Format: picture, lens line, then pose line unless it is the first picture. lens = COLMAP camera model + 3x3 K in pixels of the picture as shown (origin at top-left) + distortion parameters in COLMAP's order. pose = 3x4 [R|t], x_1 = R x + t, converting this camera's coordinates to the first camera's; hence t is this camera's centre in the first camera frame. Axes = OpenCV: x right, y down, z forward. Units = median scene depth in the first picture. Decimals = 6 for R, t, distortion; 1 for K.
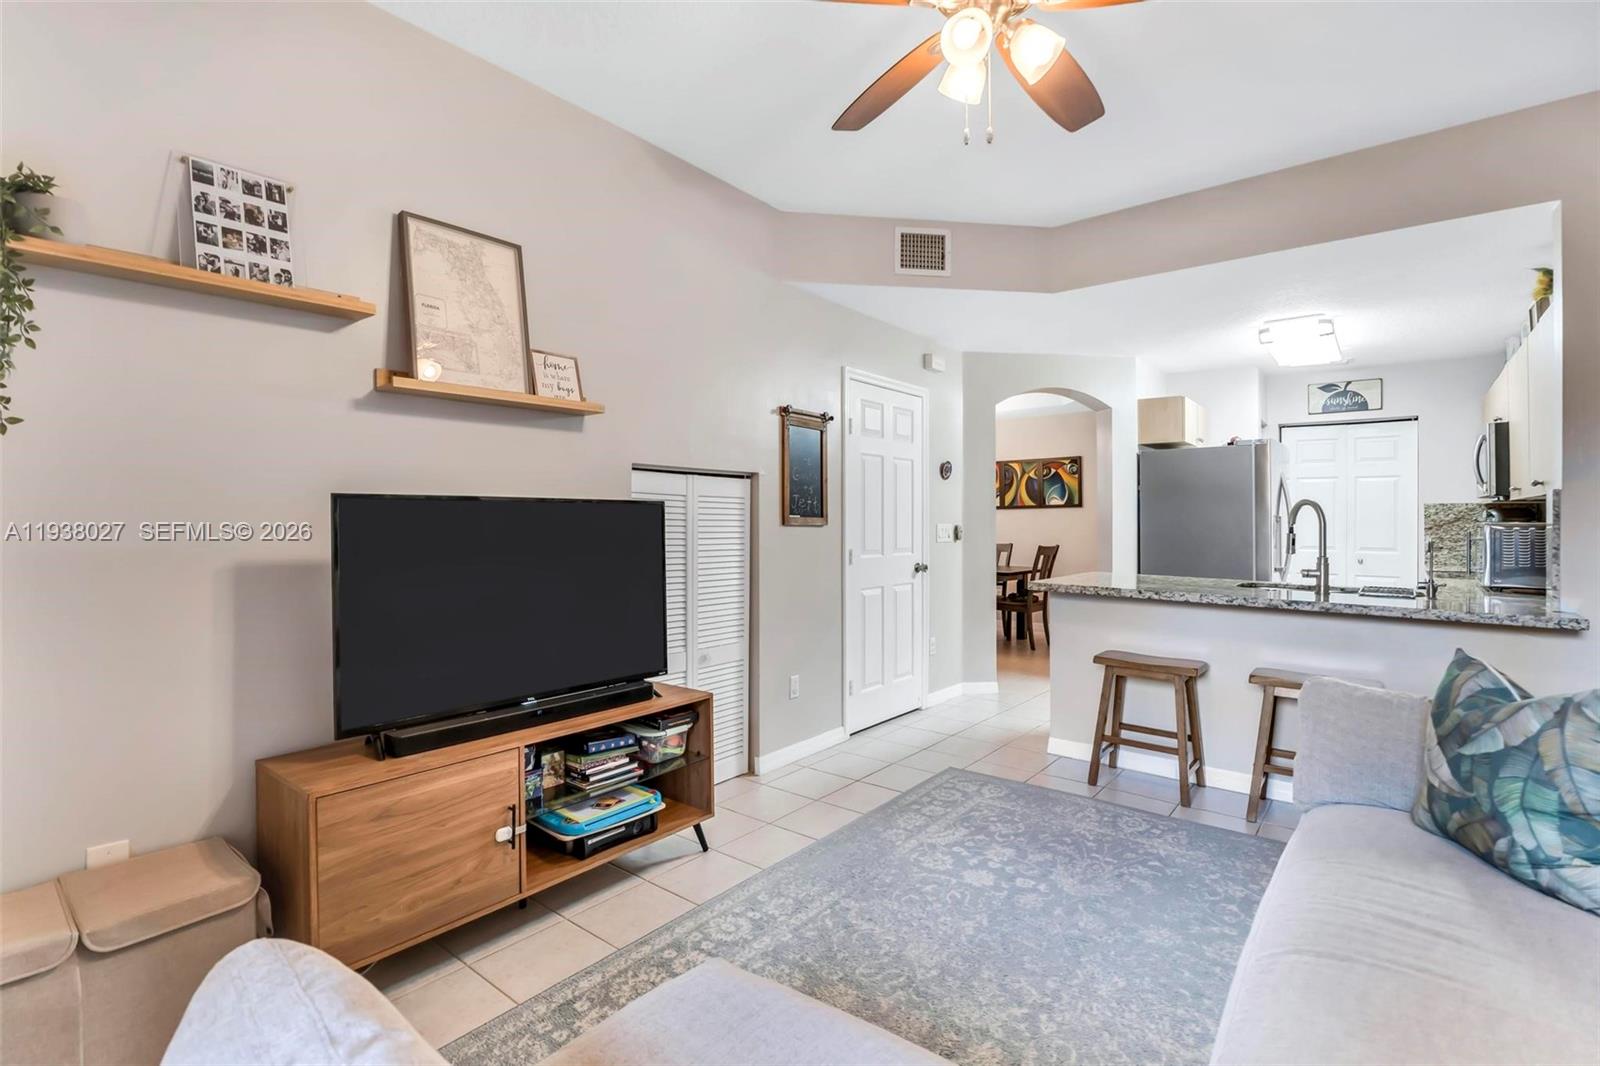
lens RADIAL K [[750.8, 0, 806.4], [0, 750.8, 514.9], [0, 0, 1]] dist [-0.017460, -0.000886]
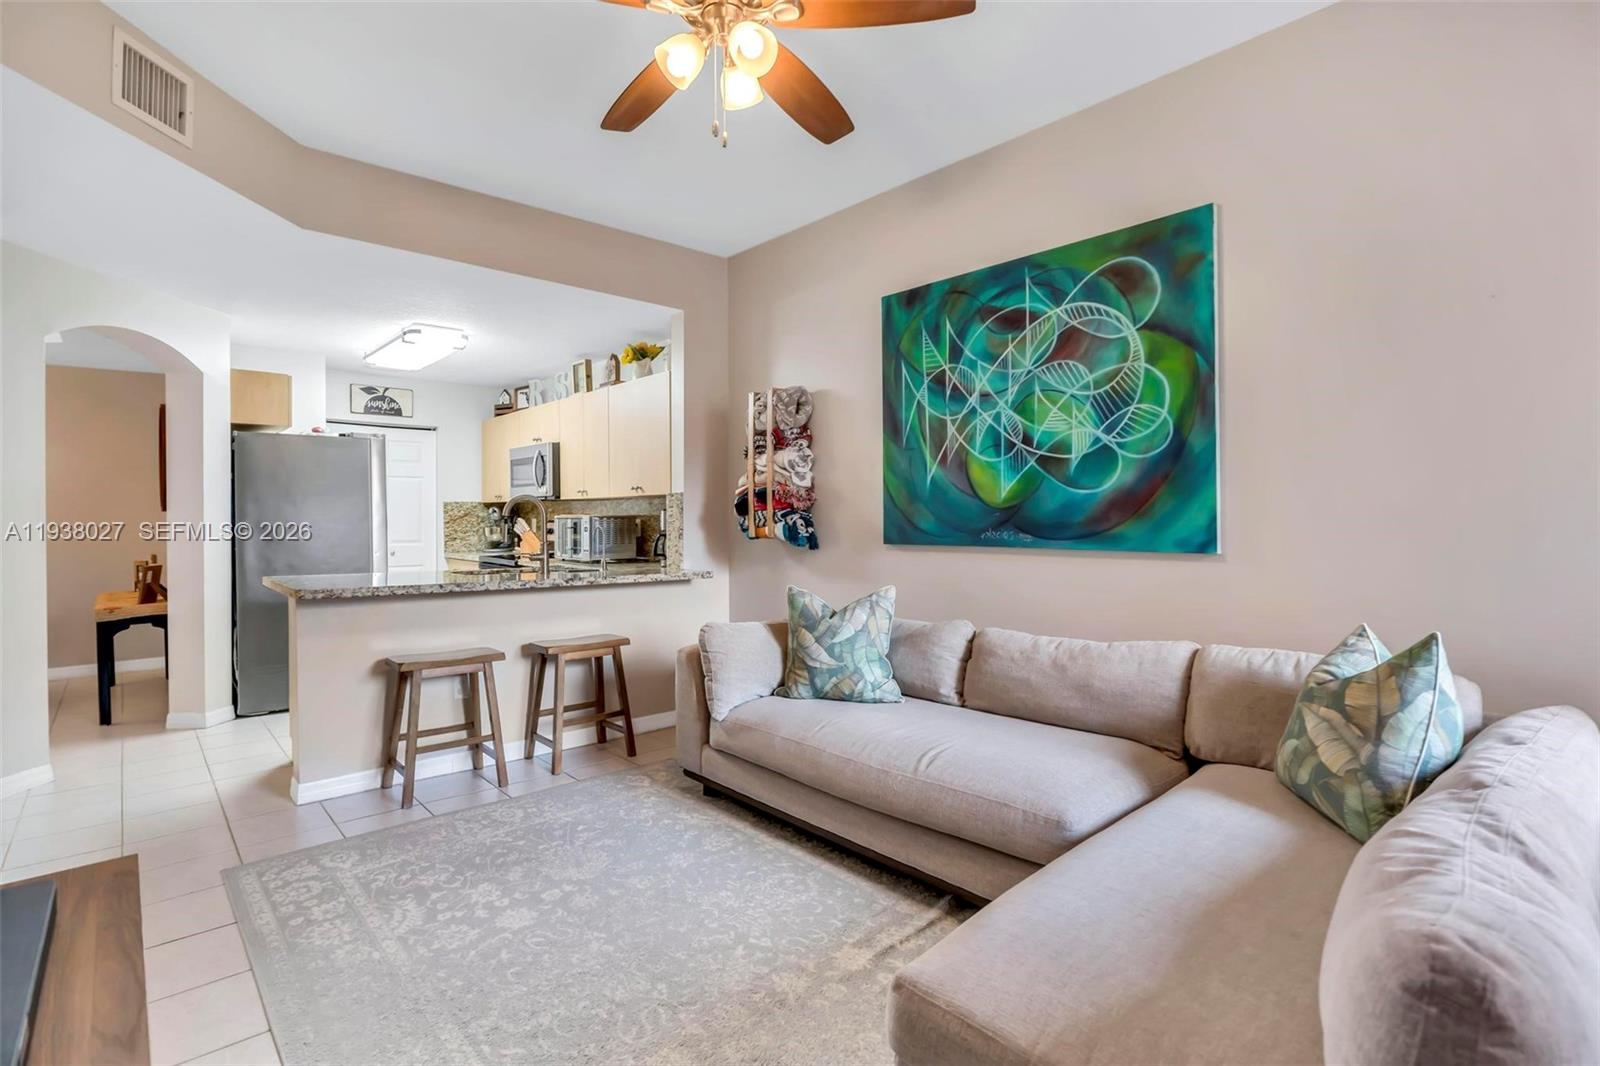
lens RADIAL K [[754.8, 0, 798.7], [0, 754.8, 516.5], [0, 0, 1]] dist [-0.021794, 0.002418]
pose [[0.152709, -0.000029, 0.988271, -0.301192], [0.000762, 1.000000, -0.000088, 0.010047], [-0.988271, 0.000767, 0.152709, 0.282639]]
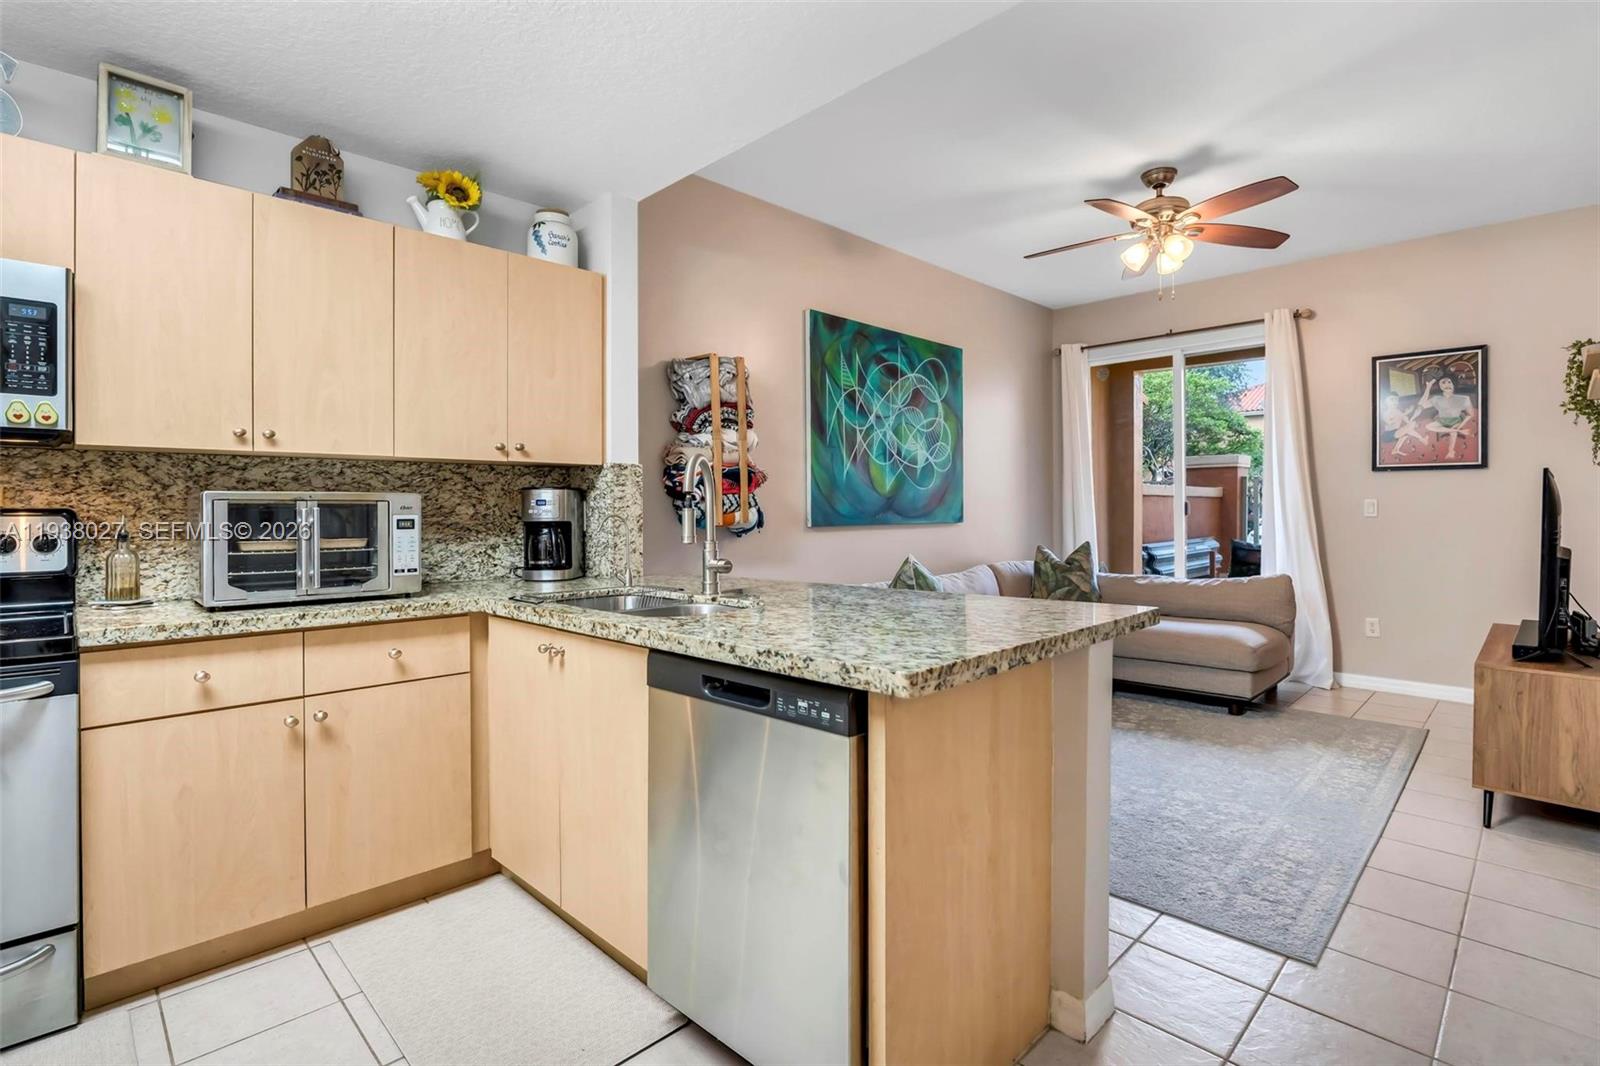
lens RADIAL K [[754.8, 0, 808.3], [0, 754.8, 512.0], [0, 0, 1]] dist [-0.021794, 0.002418]
pose [[-0.993981, -0.000540, 0.109553, 0.363928], [-0.000099, 0.999992, 0.004032, 0.017505], [-0.109555, 0.003997, -0.993973, 1.165267]]
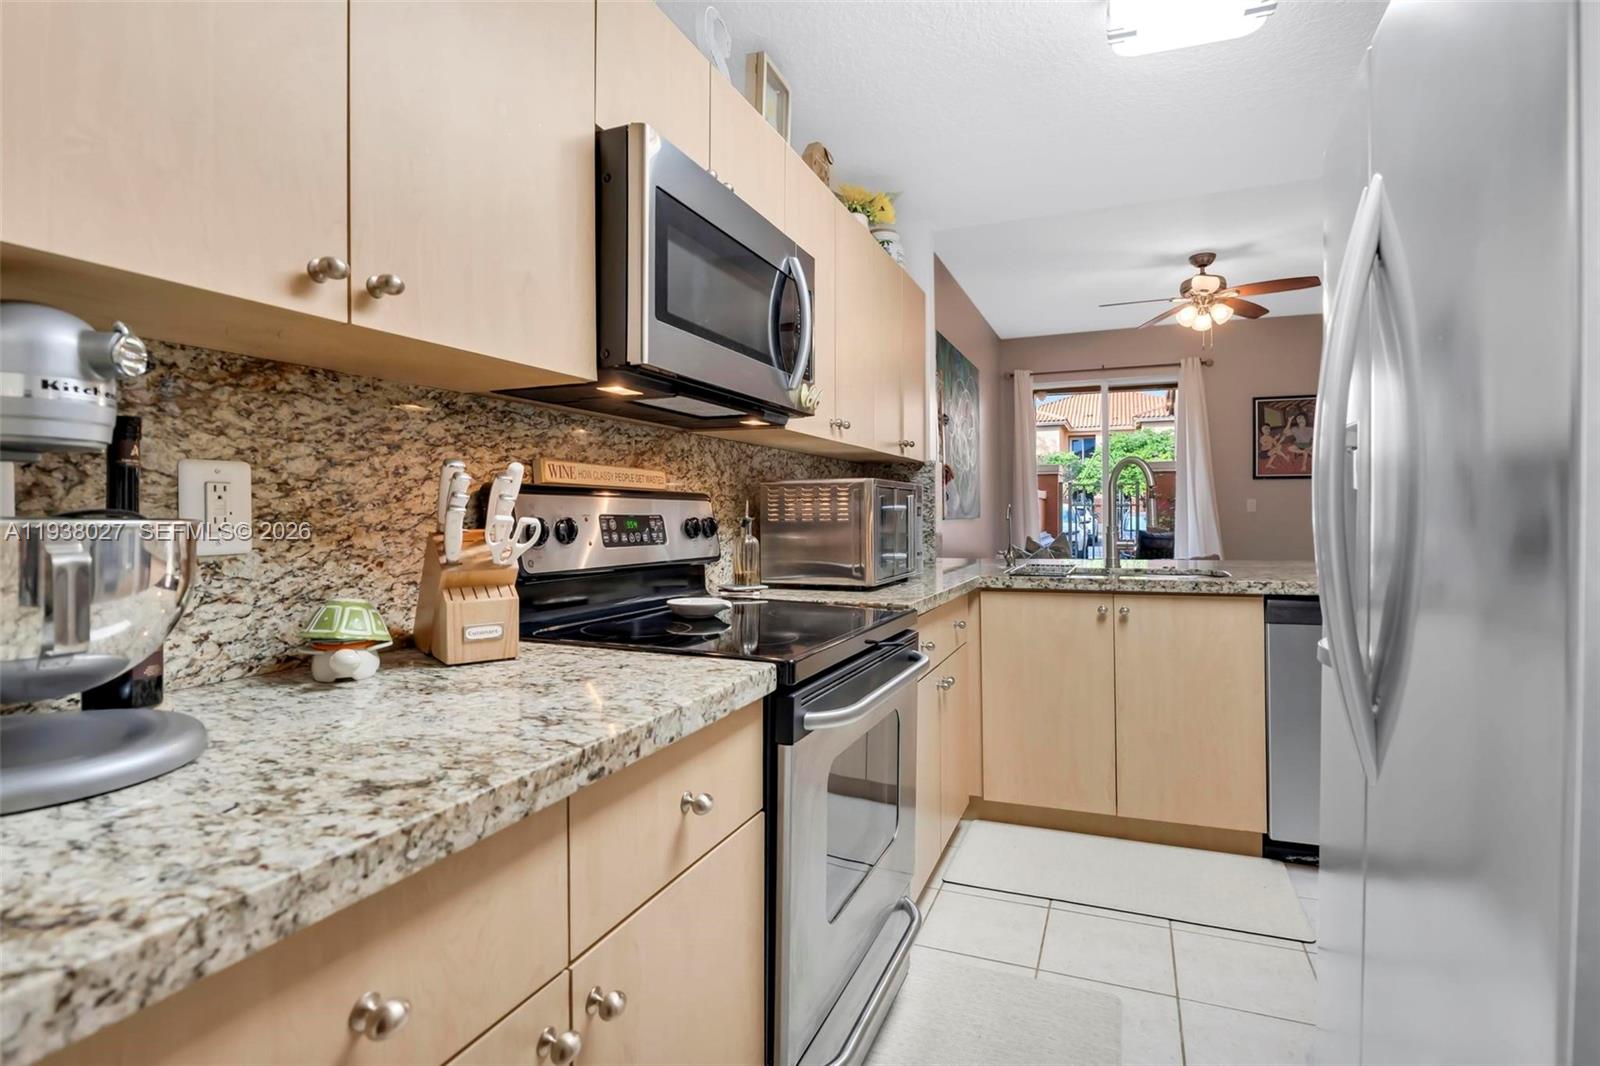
lens RADIAL K [[754.8, 0, 806.1], [0, 754.8, 503.4], [0, 0, 1]] dist [-0.021794, 0.002418]
pose [[-0.965173, -0.005343, -0.261559, 0.867142], [-0.002790, 0.999945, -0.010128, 0.027258], [0.261599, -0.009046, -0.965134, 1.213156]]
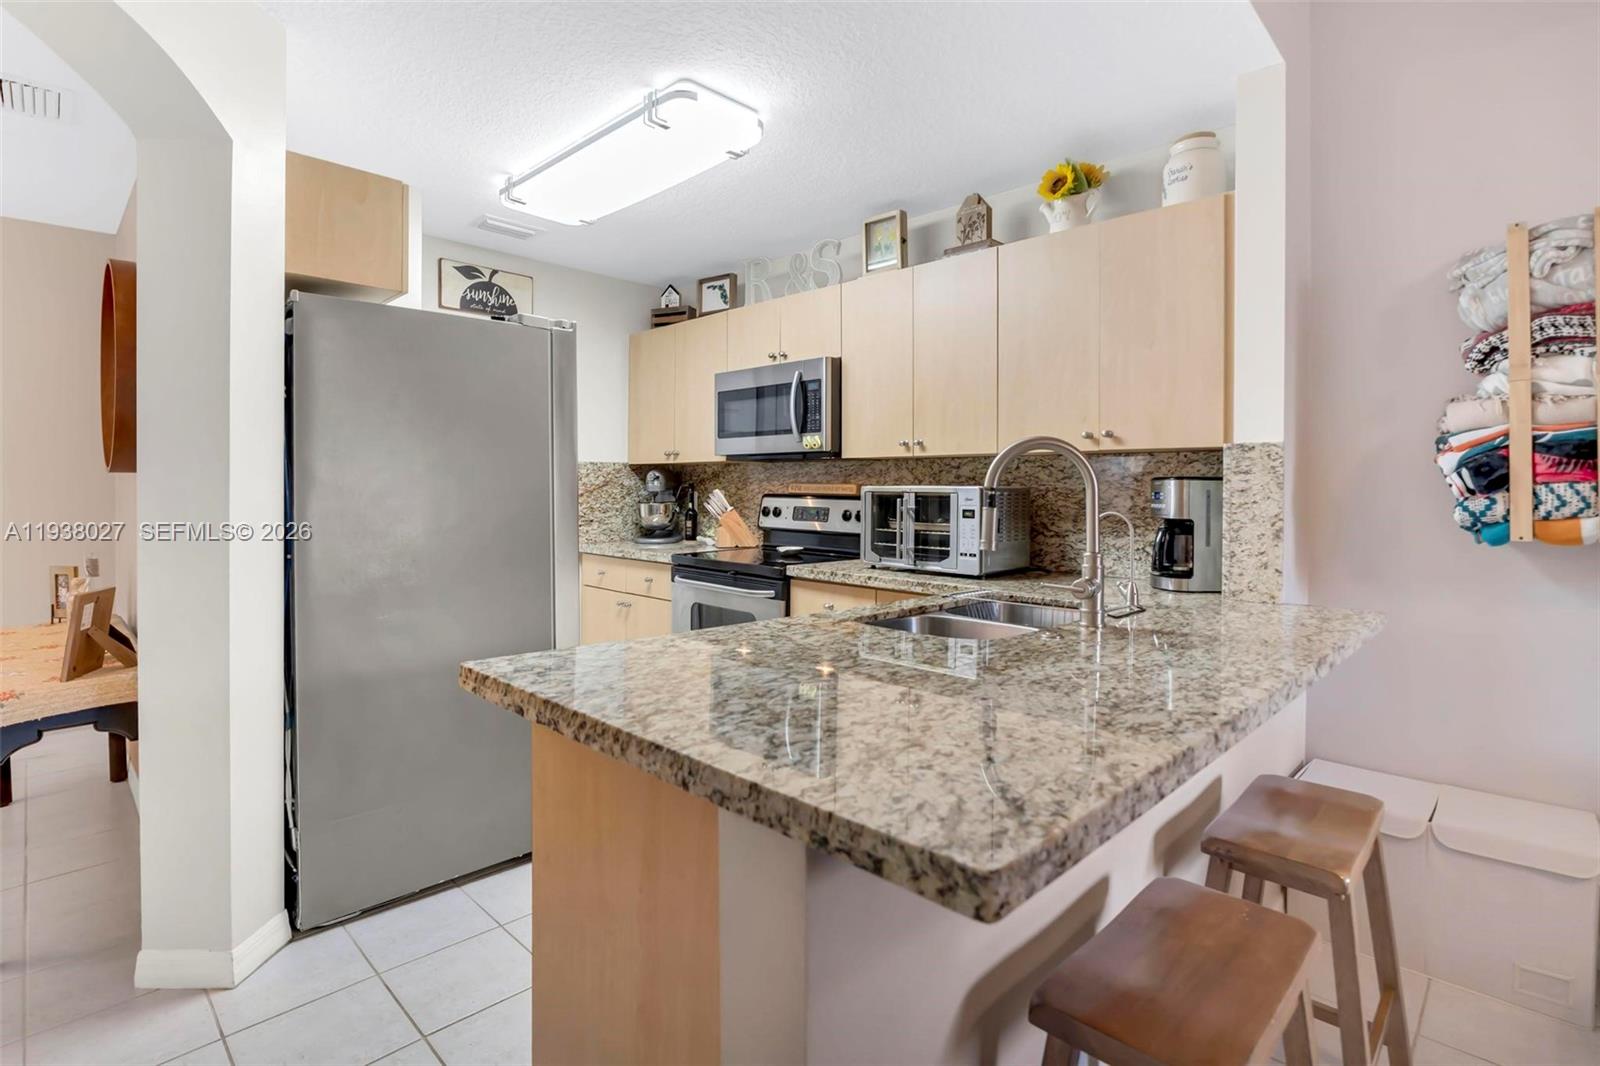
lens RADIAL K [[754.8, 0, 790.6], [0, 754.8, 491.1], [0, 0, 1]] dist [-0.021794, 0.002418]
pose [[0.092616, -0.007024, 0.995677, 0.118425], [-0.007677, 0.999940, 0.007769, 0.007573], [-0.995672, -0.008363, 0.092557, 0.799414]]
